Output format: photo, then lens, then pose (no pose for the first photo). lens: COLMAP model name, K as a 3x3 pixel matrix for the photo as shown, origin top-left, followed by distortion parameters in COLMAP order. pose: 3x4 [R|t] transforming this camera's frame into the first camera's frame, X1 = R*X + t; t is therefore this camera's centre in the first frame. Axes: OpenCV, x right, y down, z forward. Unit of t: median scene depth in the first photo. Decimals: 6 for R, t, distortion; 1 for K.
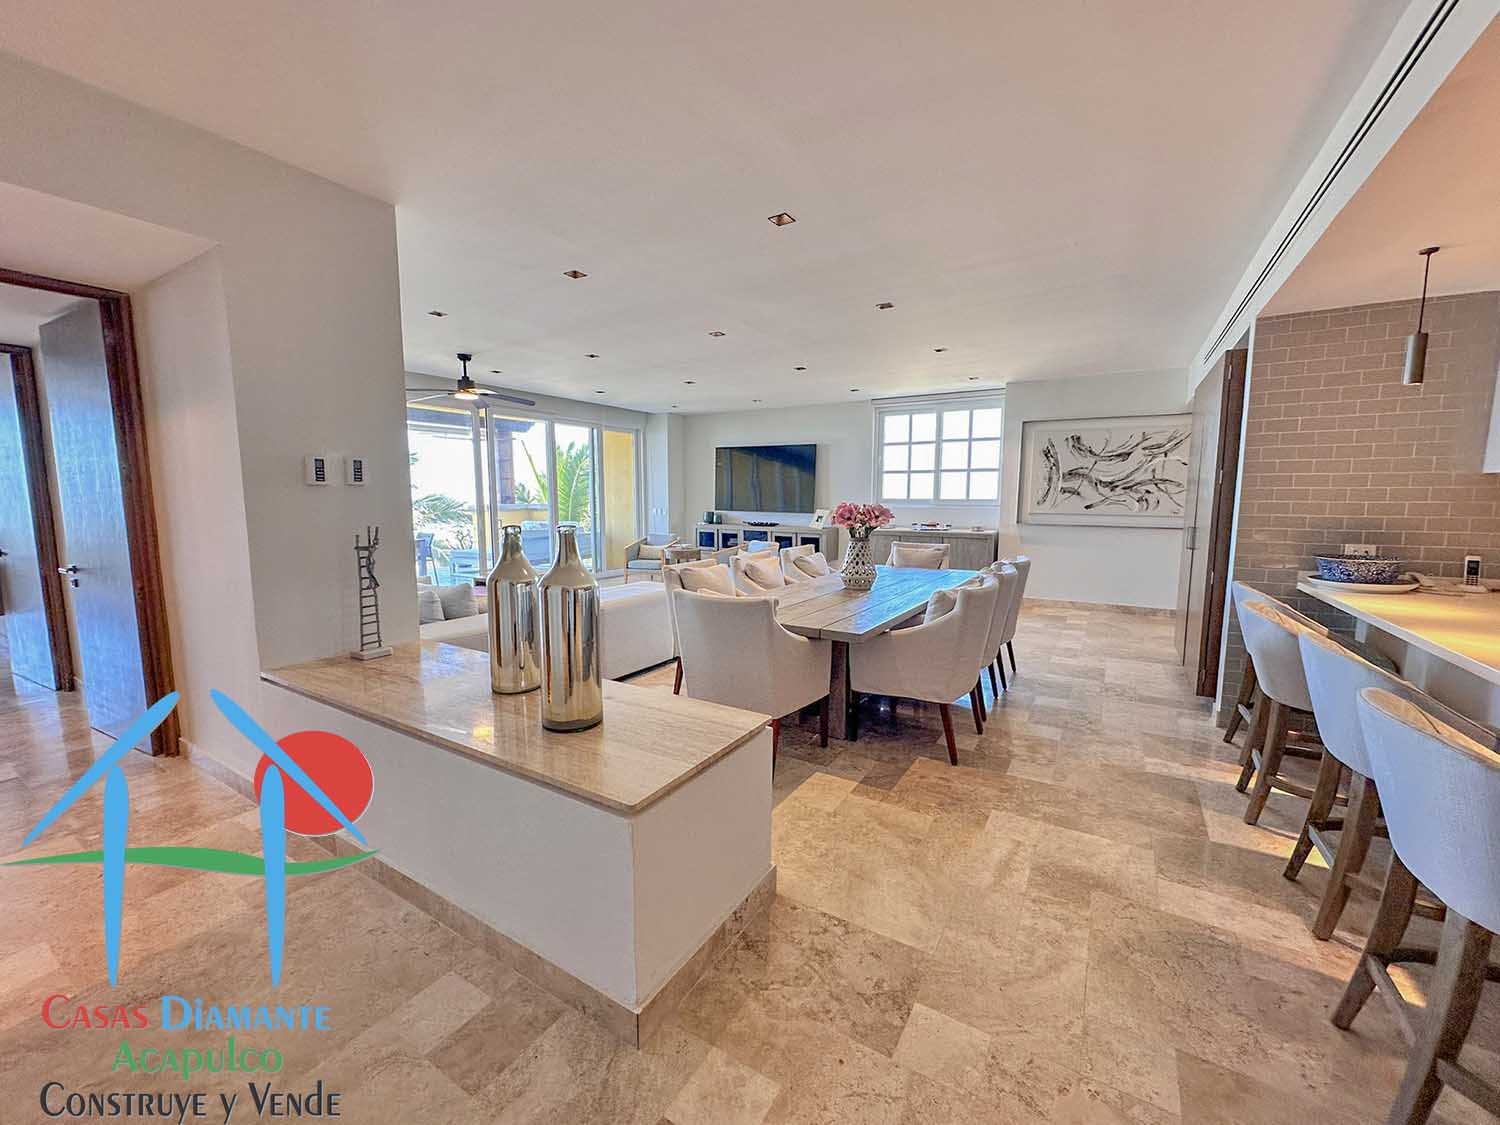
lens RADIAL K [[597.0, 0, 750.7], [0, 597.0, 562.1], [0, 0, 1]] dist [-0.000521, 0.000134]
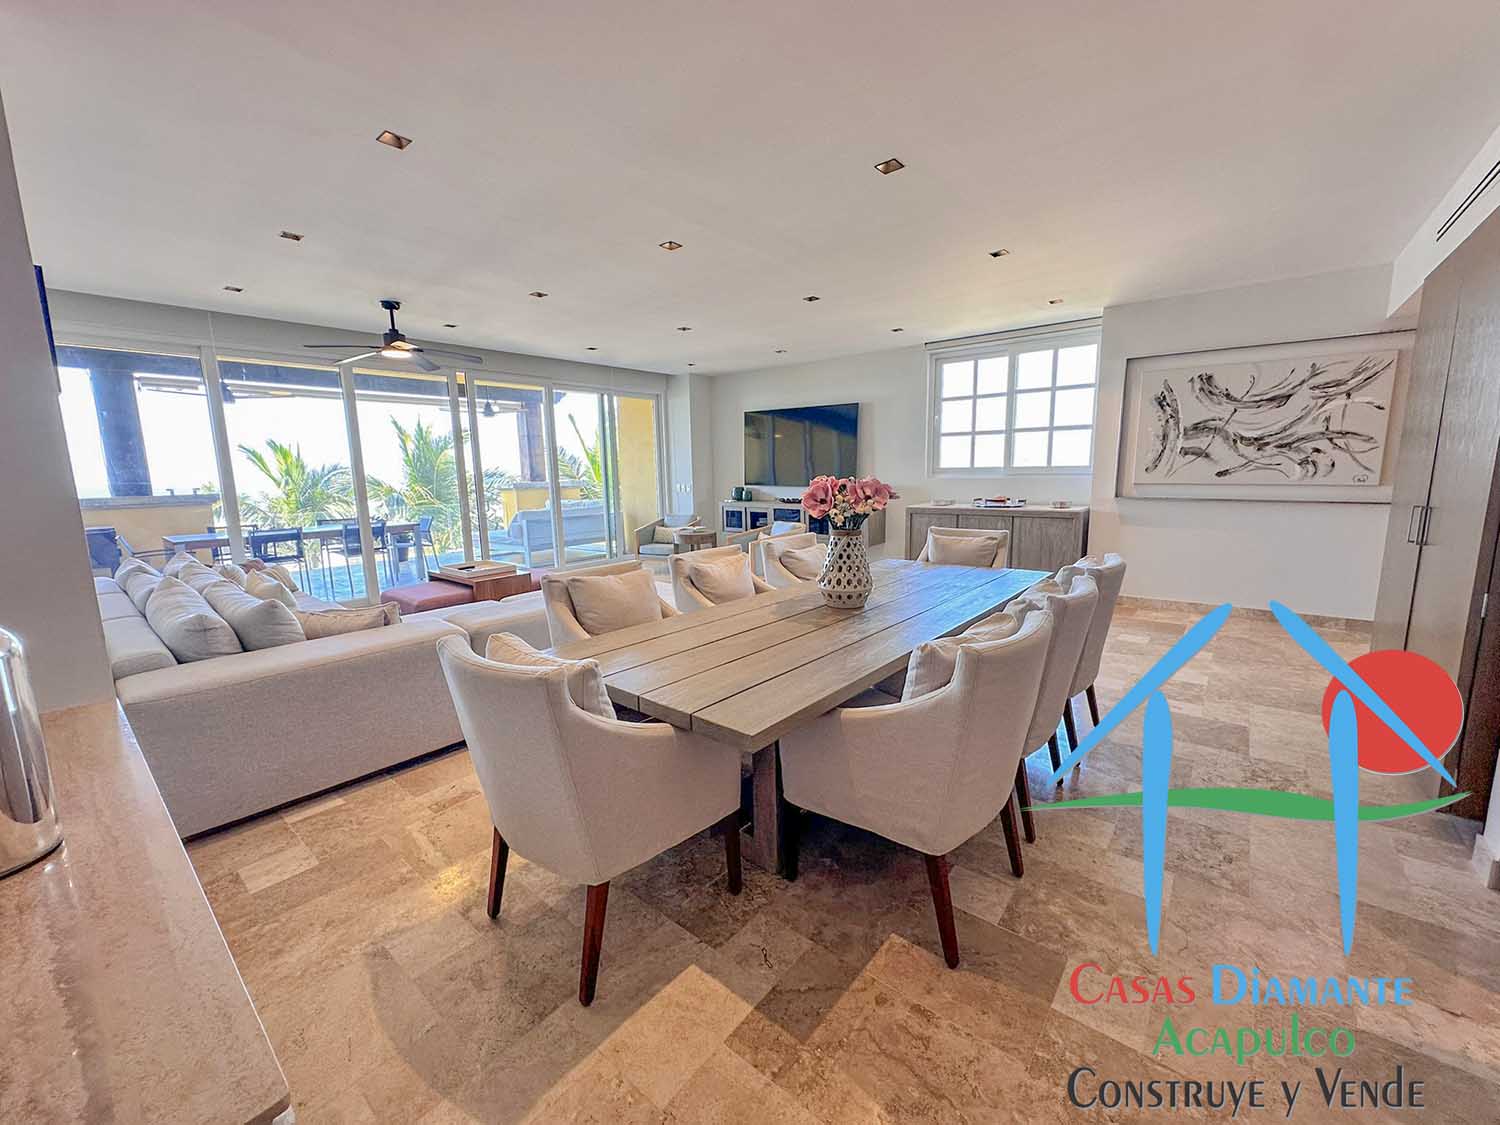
lens RADIAL K [[597.0, 0, 750.5], [0, 597.0, 562.1], [0, 0, 1]] dist [-0.000521, 0.000134]
pose [[0.990030, 0.001258, -0.140848, 0.125169], [0.005169, 0.998962, 0.045257, -0.025853], [0.140759, -0.045534, 0.988996, 0.243358]]
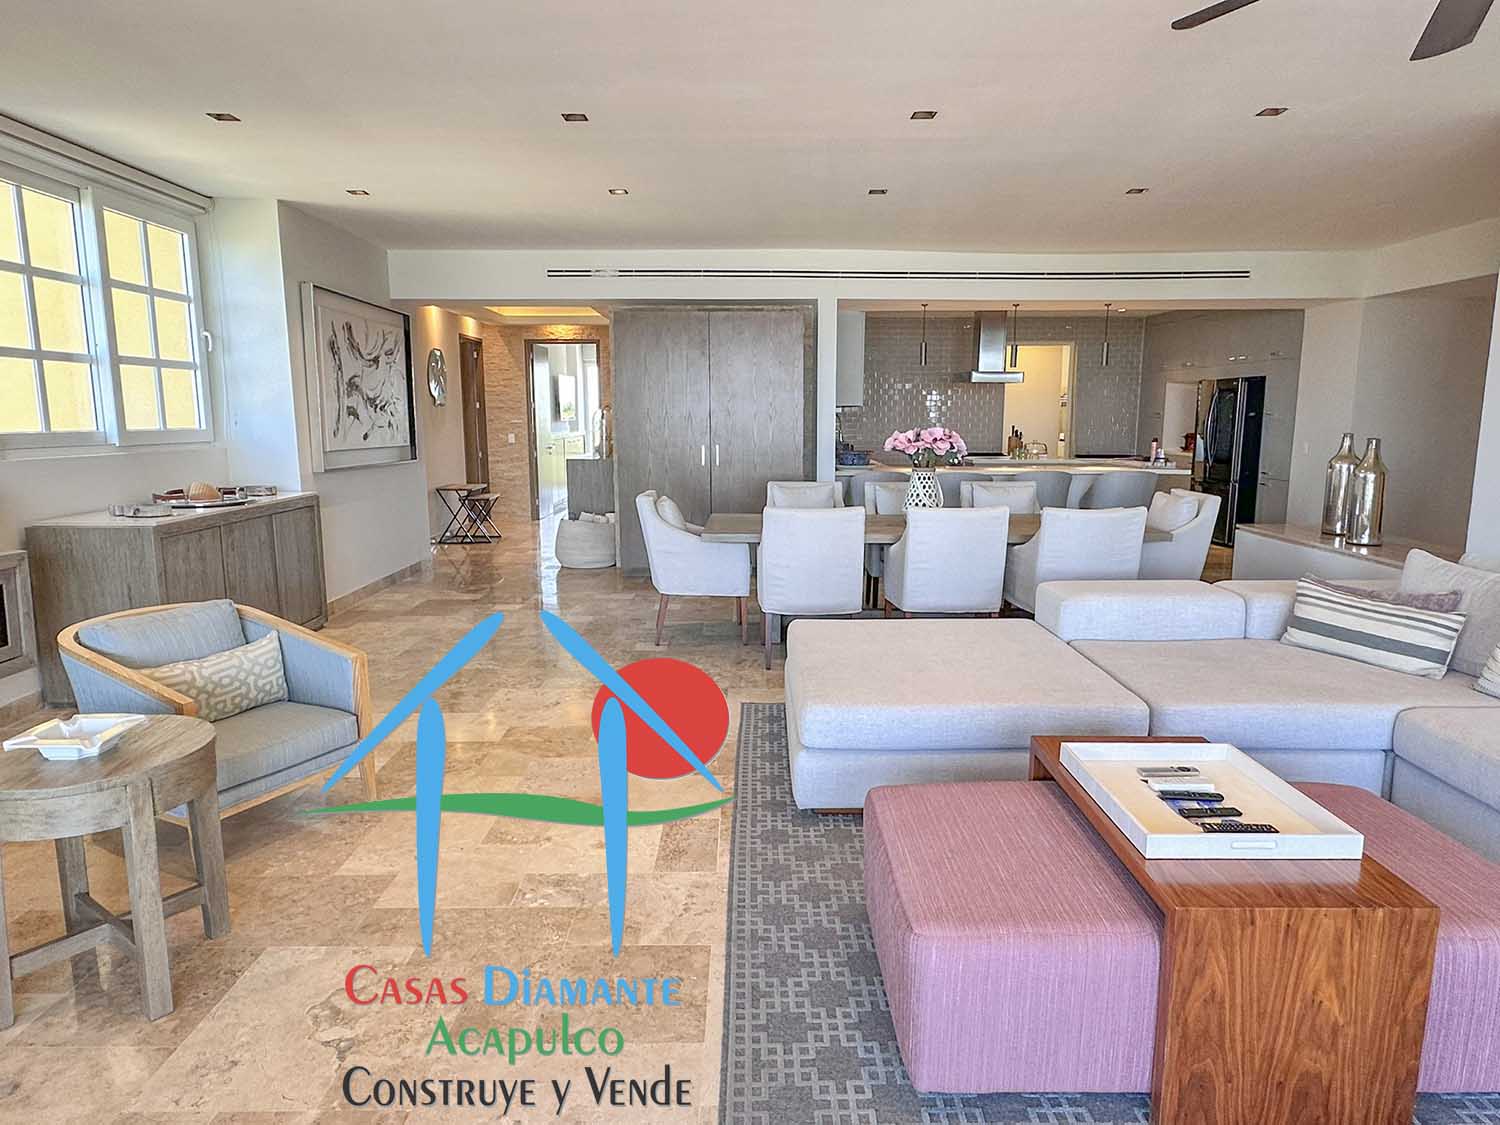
lens RADIAL K [[926.1, 0, 751.2], [0, 926.1, 567.4], [0, 0, 1]] dist [-0.004056, 0.003820]
pose [[-0.522071, -0.139118, 0.841480, -0.633711], [0.099405, 0.969959, 0.222032, -0.165576], [-0.847089, 0.199563, -0.492559, 1.415472]]
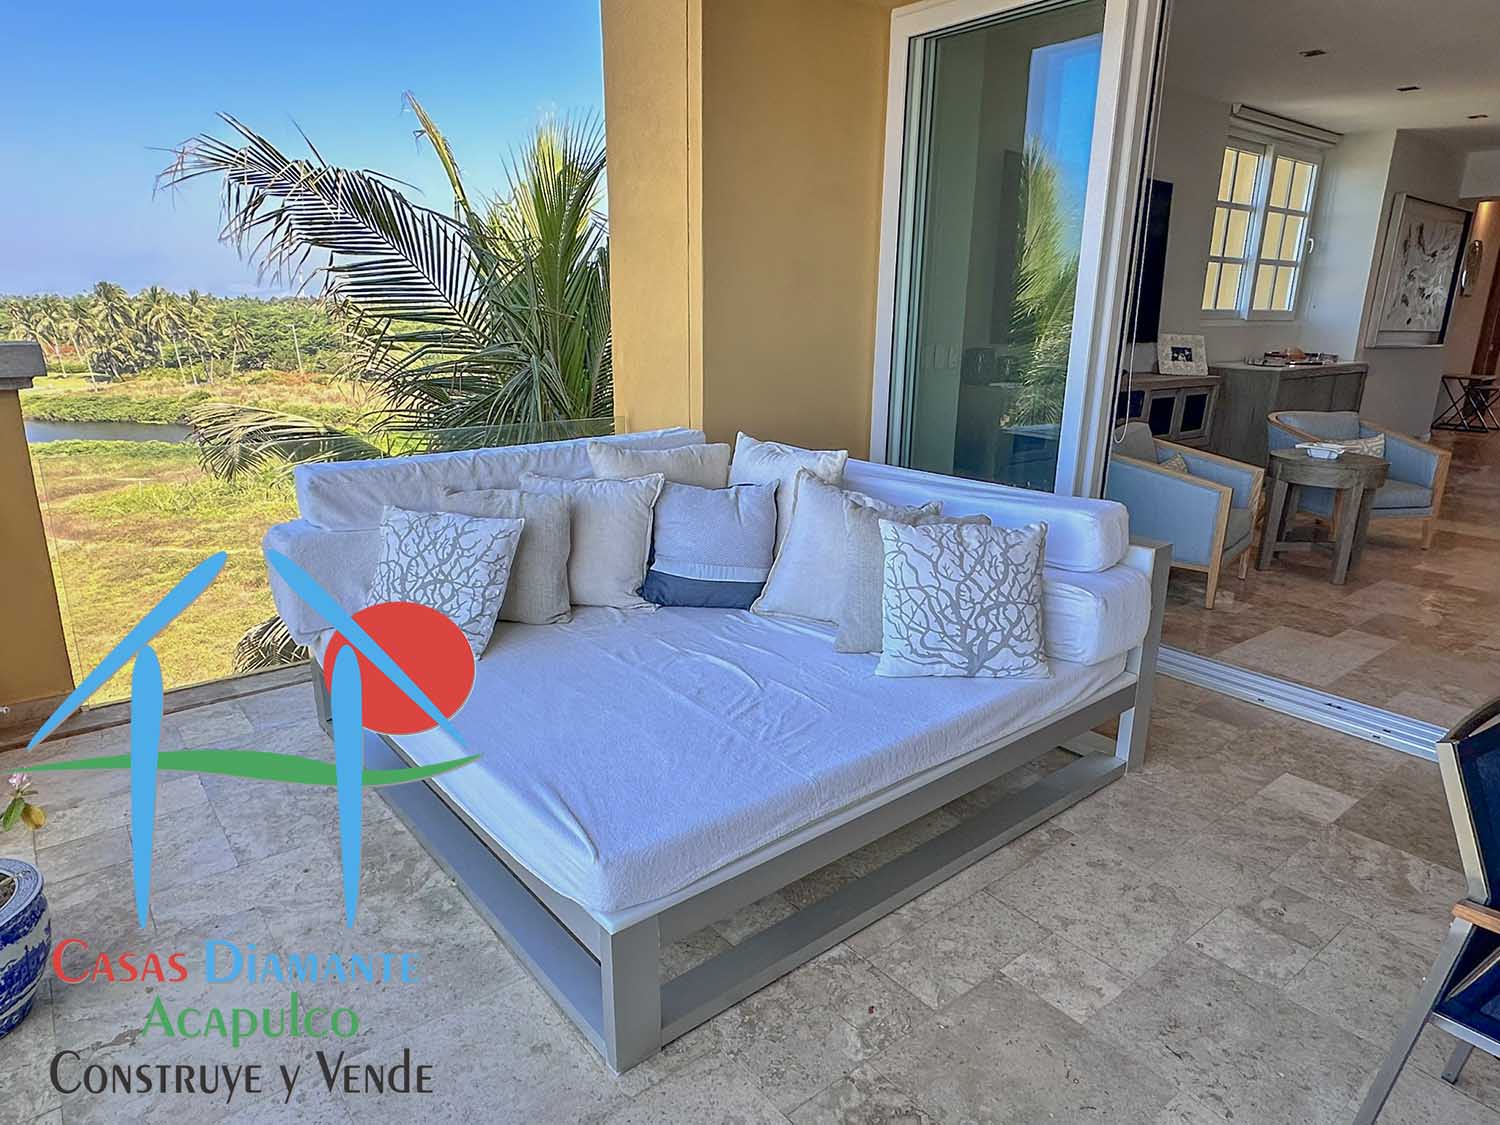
lens RADIAL K [[926.1, 0, 738.9], [0, 926.1, 575.5], [0, 0, 1]] dist [-0.004056, 0.003820]
pose [[0.354567, -0.259955, 0.898168, -1.126255], [0.095743, 0.965621, 0.241681, -0.179350], [-0.930116, 0.000301, 0.367266, 1.662534]]
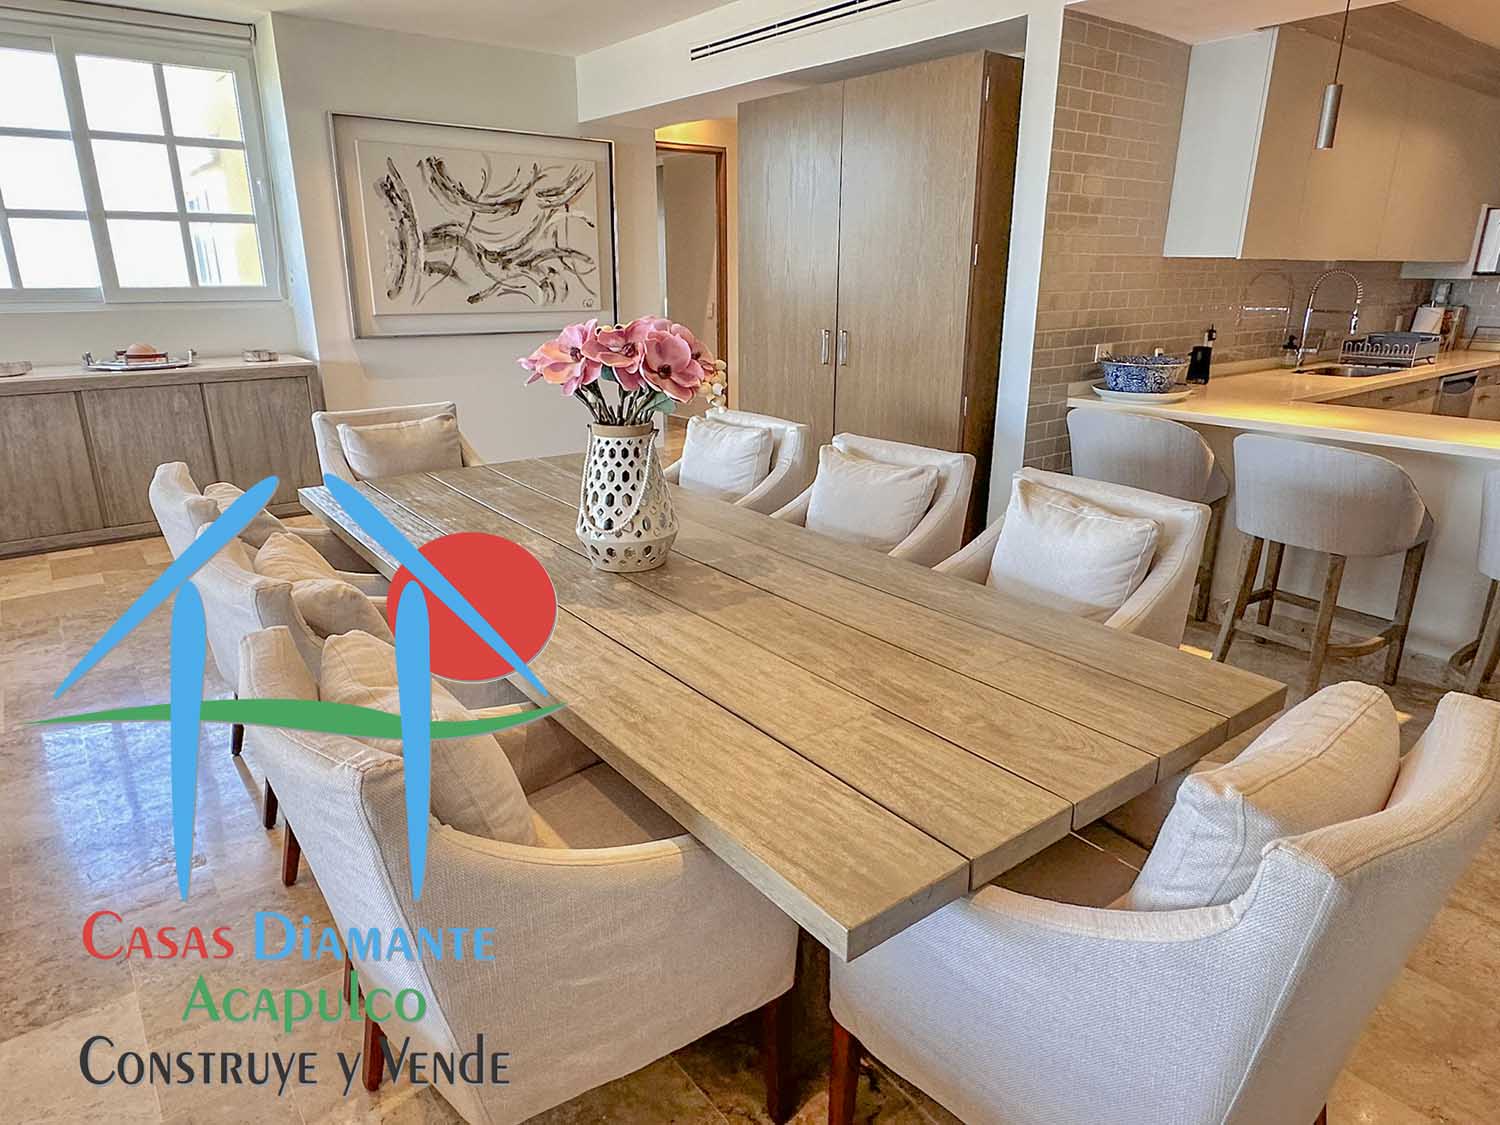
lens RADIAL K [[926.1, 0, 744.8], [0, 926.1, 562.9], [0, 0, 1]] dist [-0.004056, 0.003820]
pose [[0.360672, -0.284302, 0.888306, -0.209832], [0.104153, 0.958730, 0.264553, -0.070917], [-0.926859, -0.002897, 0.375398, 0.535914]]
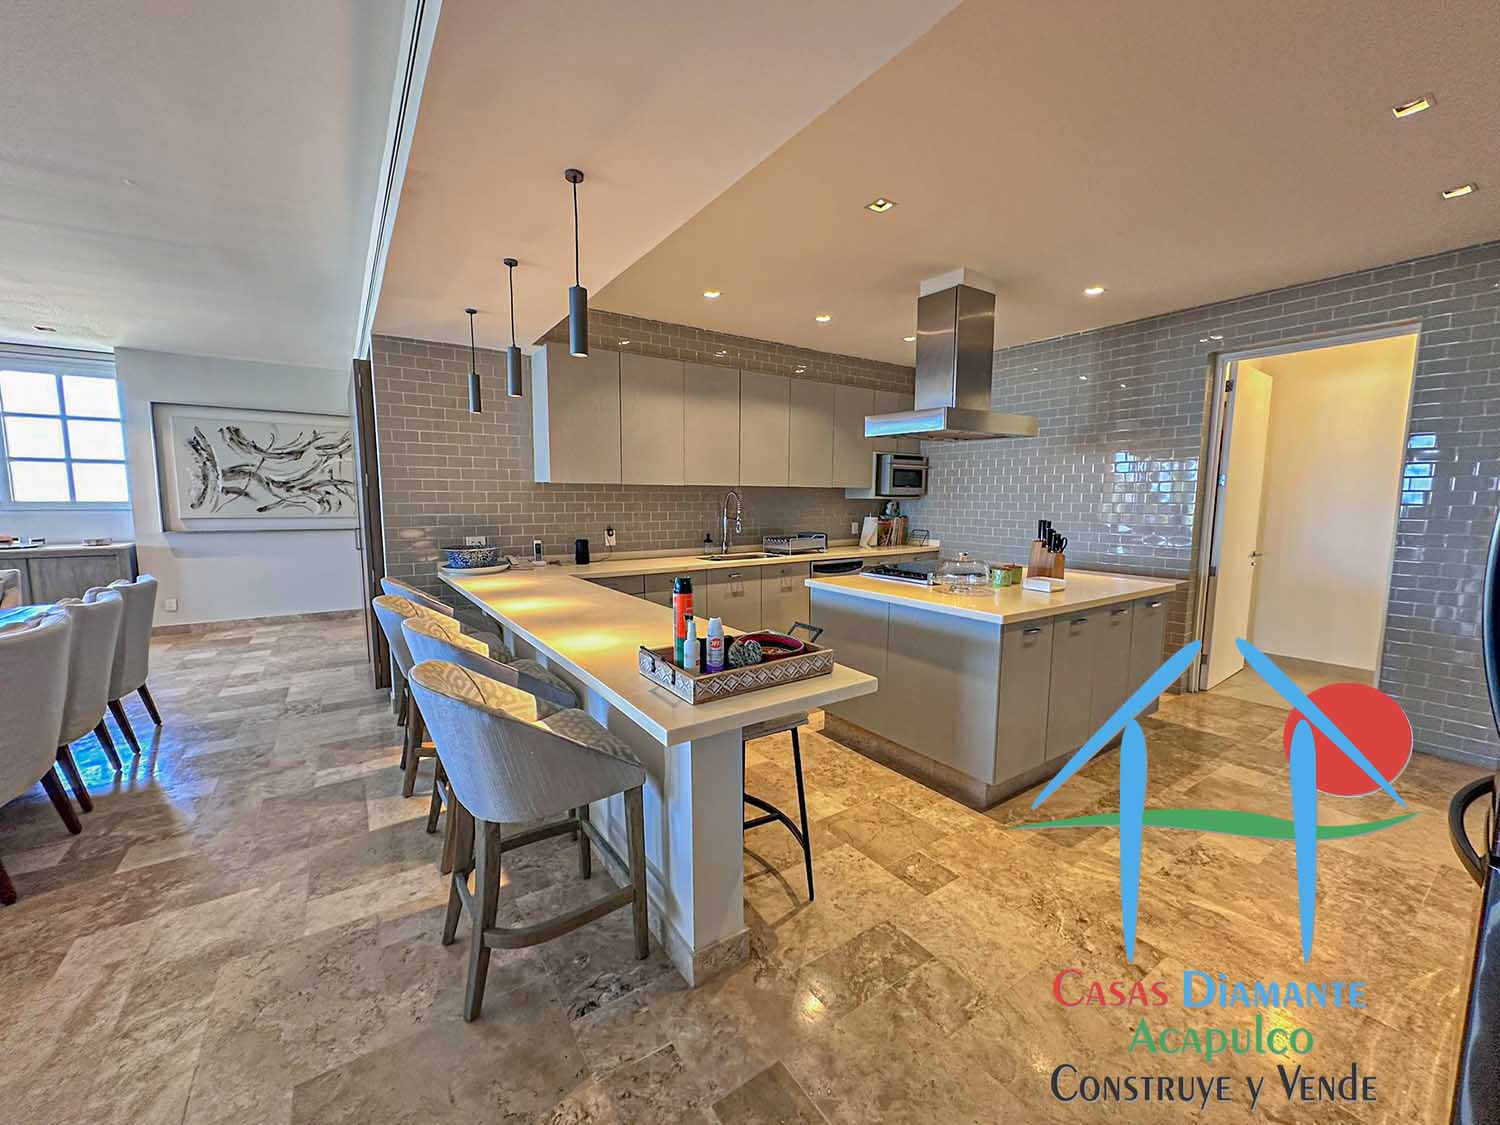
lens RADIAL K [[597.0, 0, 748.9], [0, 597.0, 562.3], [0, 0, 1]] dist [-0.000521, 0.000134]
pose [[0.409275, -0.099437, 0.906976, 0.059349], [0.099075, 0.993009, 0.064162, 0.000265], [-0.907016, 0.063599, 0.416266, -0.025313]]
